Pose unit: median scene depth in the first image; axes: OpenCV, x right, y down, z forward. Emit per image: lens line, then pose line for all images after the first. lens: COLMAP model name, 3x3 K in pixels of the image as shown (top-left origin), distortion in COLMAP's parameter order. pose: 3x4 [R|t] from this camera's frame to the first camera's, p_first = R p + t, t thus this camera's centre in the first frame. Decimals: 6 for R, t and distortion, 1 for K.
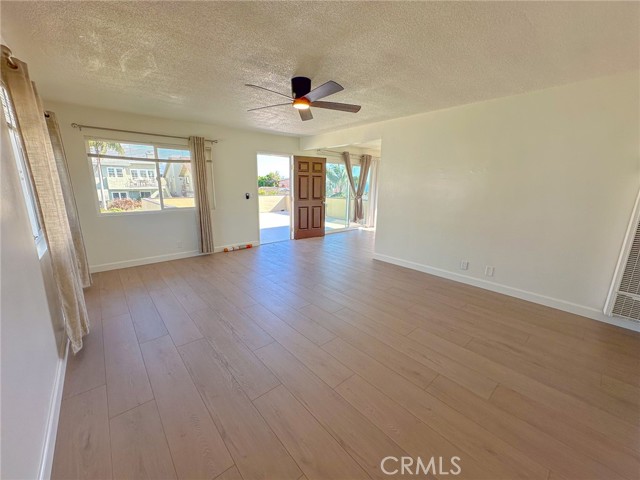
lens RADIAL K [[256.5, 0, 319.2], [0, 256.5, 240.9], [0, 0, 1]] dist [-0.000505, 0.000565]
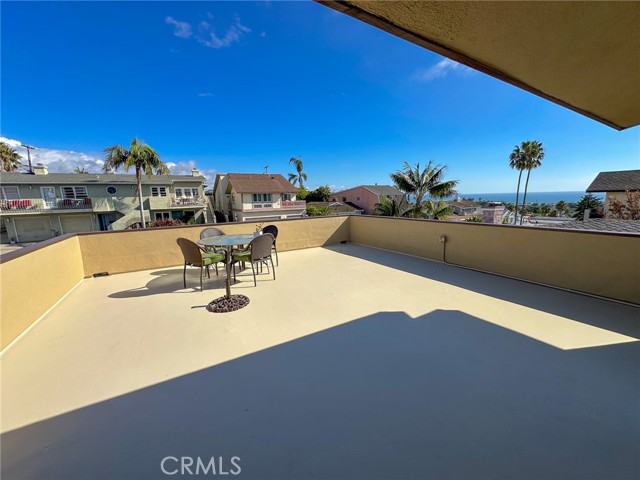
lens RADIAL K [[256.5, 0, 320.5], [0, 256.5, 240.8], [0, 0, 1]] dist [-0.000505, 0.000565]
pose [[0.983185, -0.002785, -0.182591, -0.049848], [-0.006979, 0.998580, -0.052812, -0.049821], [0.182478, 0.053199, 0.981770, 0.235102]]
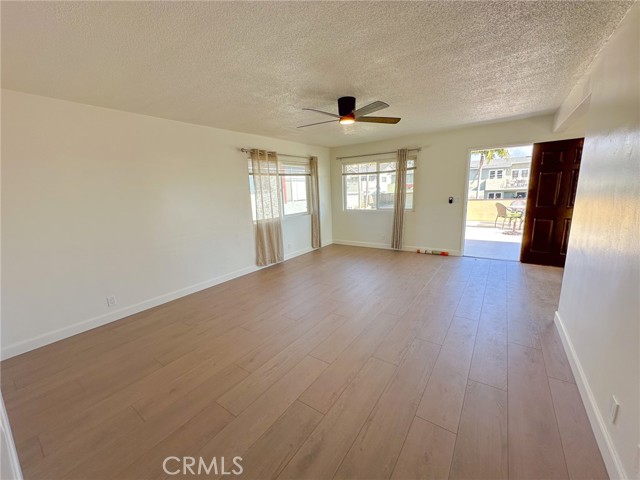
lens RADIAL K [[256.5, 0, 320.6], [0, 256.5, 240.8], [0, 0, 1]] dist [-0.000505, 0.000565]
pose [[0.243165, 0.170044, -0.954964, 0.109769], [-0.169822, 0.976771, 0.130685, -0.015473], [0.955003, 0.130396, 0.266394, 0.069166]]
